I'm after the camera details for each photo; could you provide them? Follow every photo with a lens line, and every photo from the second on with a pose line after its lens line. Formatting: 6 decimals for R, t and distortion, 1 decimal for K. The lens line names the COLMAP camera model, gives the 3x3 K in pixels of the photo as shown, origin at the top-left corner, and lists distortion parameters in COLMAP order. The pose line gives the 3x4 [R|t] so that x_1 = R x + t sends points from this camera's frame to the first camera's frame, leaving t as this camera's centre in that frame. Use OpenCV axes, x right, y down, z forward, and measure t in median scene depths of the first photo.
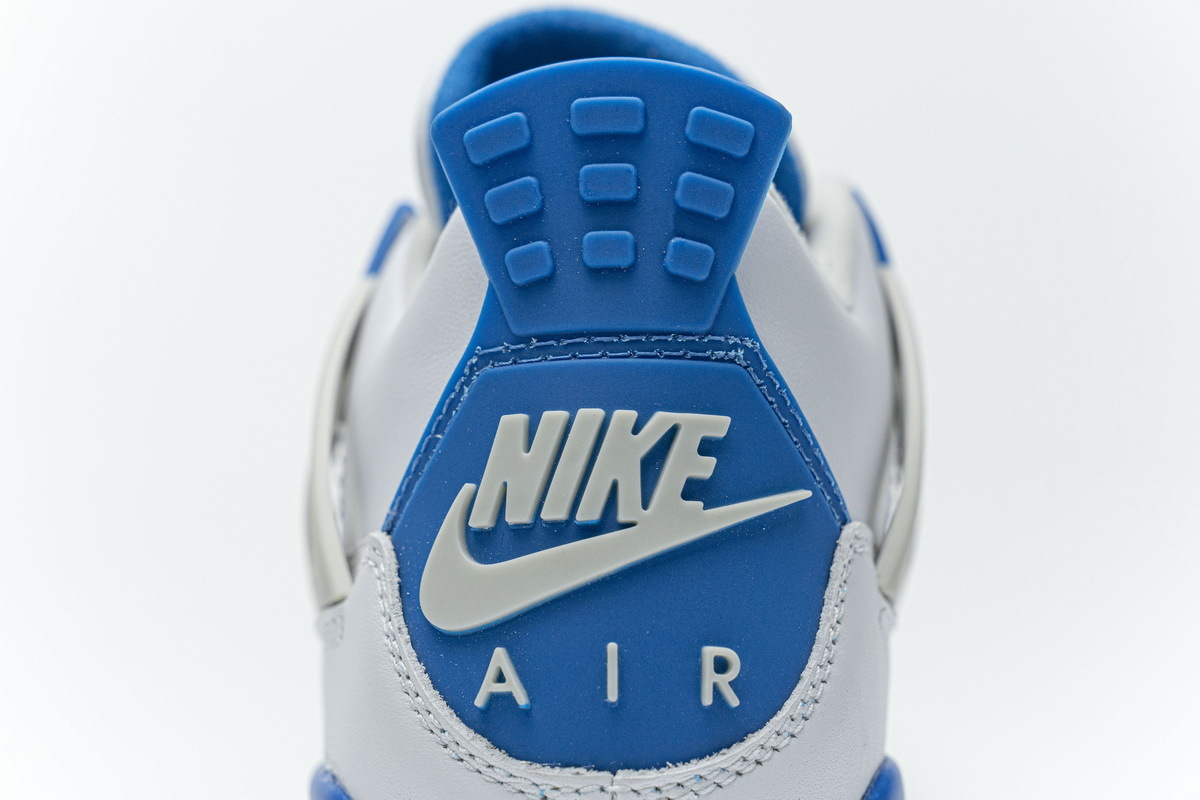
lens RADIAL K [[2304.5, 0, 599.3], [0, 2304.5, 400.0], [0, 0, 1]] dist [-0.005723, 0.000000]
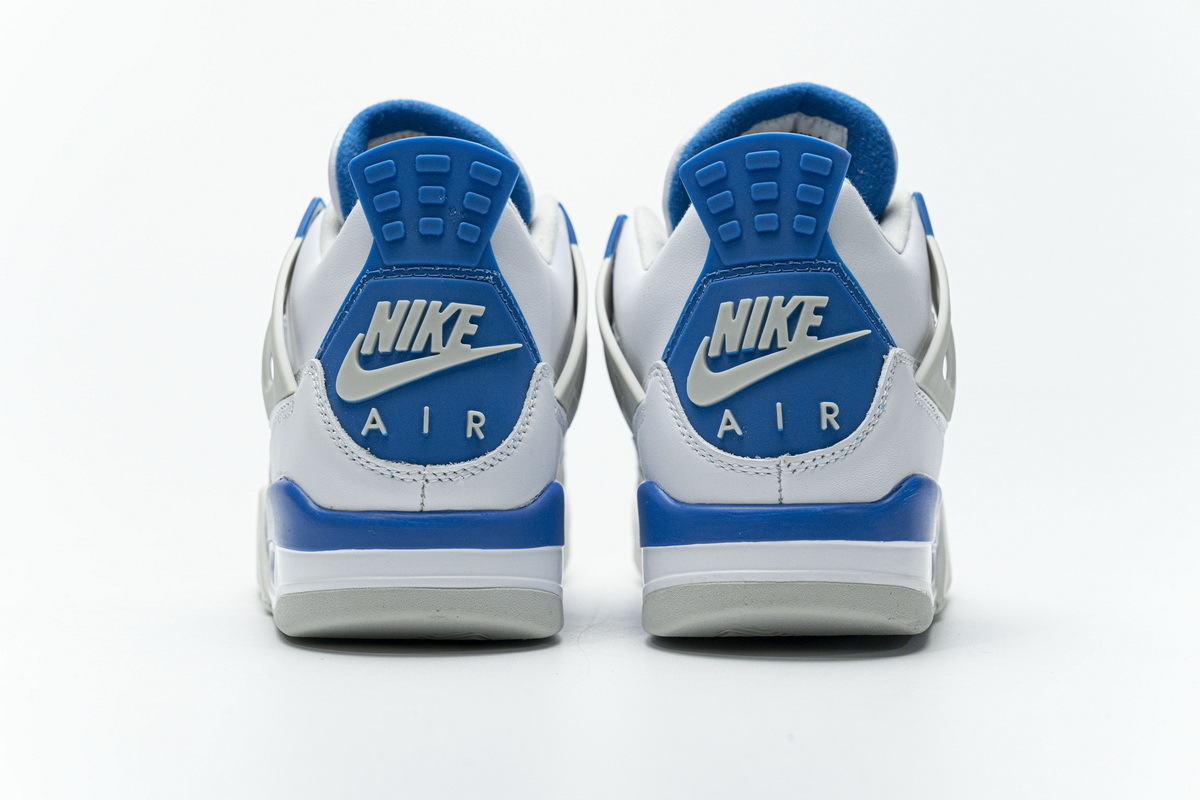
lens RADIAL K [[2304.5, 0, 600.5], [0, 2304.5, 400.5], [0, 0, 1]] dist [-0.005723, 0.000000]
pose [[0.995159, 0.037054, 0.091028, -0.028147], [-0.037023, 0.999312, -0.002027, 0.094483], [-0.091041, -0.001353, 0.995846, -1.142708]]
